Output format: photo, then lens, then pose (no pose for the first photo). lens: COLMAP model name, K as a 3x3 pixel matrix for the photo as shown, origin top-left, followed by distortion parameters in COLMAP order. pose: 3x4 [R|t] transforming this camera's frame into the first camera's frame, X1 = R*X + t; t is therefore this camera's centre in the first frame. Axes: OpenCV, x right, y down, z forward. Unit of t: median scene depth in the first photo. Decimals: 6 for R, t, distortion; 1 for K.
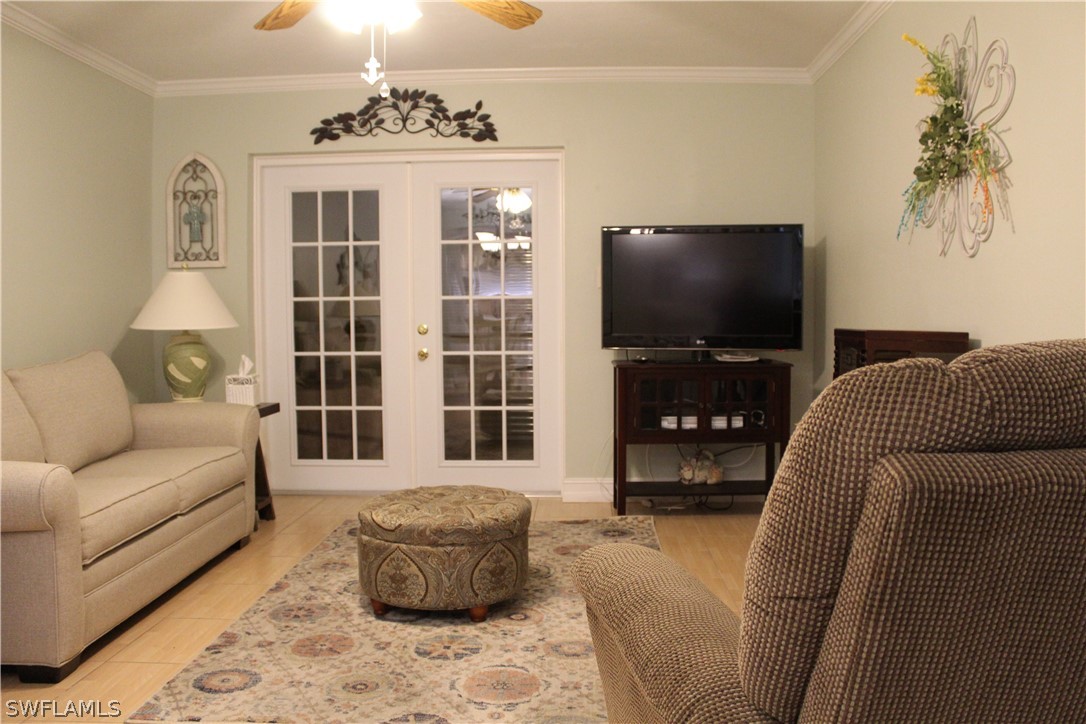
lens RADIAL K [[913.0, 0, 538.6], [0, 913.0, 364.1], [0, 0, 1]] dist [-0.106137, 0.049125]
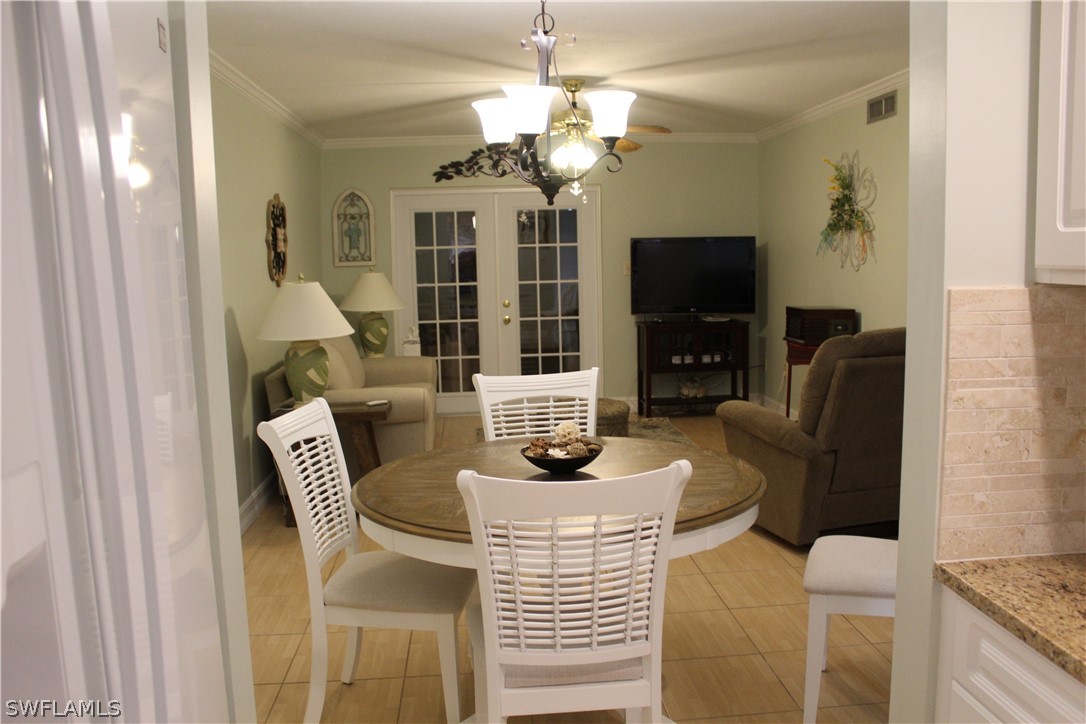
lens RADIAL K [[913.0, 0, 540.9], [0, 913.0, 363.6], [0, 0, 1]] dist [-0.106137, 0.049125]
pose [[0.992417, -0.031909, 0.118700, -0.265838], [0.025044, 0.997951, 0.058883, -0.028256], [-0.120335, -0.055463, 0.991183, -0.533536]]
